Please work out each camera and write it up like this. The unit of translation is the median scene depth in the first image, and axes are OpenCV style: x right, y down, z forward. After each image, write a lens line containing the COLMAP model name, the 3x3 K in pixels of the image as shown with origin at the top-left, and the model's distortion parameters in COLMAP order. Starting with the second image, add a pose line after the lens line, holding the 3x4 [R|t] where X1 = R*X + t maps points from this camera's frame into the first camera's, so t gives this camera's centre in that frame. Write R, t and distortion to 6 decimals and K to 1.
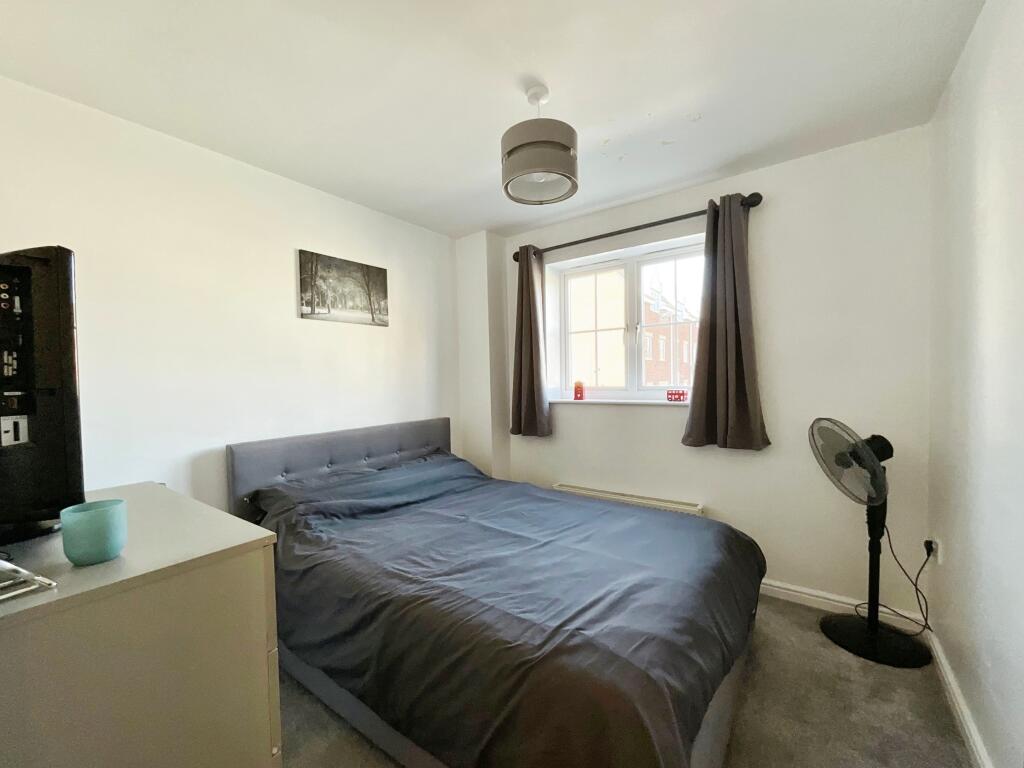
lens RADIAL K [[424.4, 0, 502.6], [0, 424.4, 389.3], [0, 0, 1]] dist [0.002858, 0.000955]
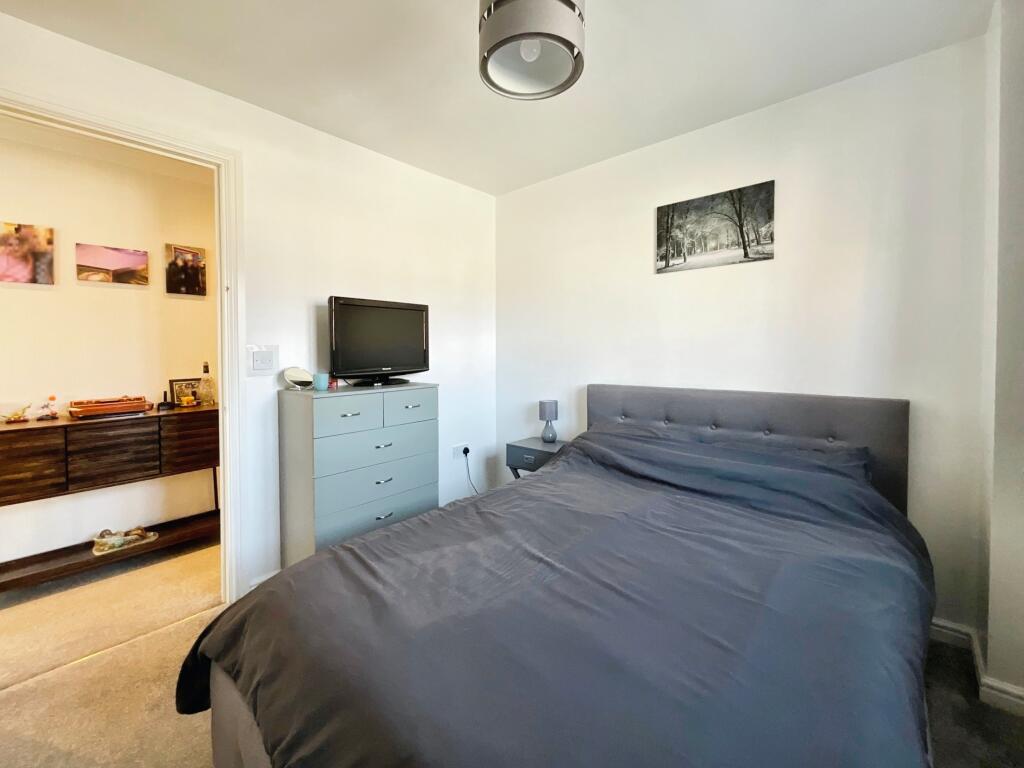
lens RADIAL K [[424.4, 0, 508.9], [0, 424.4, 348.7], [0, 0, 1]] dist [0.002858, 0.000955]
pose [[-0.073993, 0.024144, -0.996966, 0.552106], [-0.017078, 0.999530, 0.025474, -0.005269], [0.997113, 0.018911, -0.073545, 0.678201]]
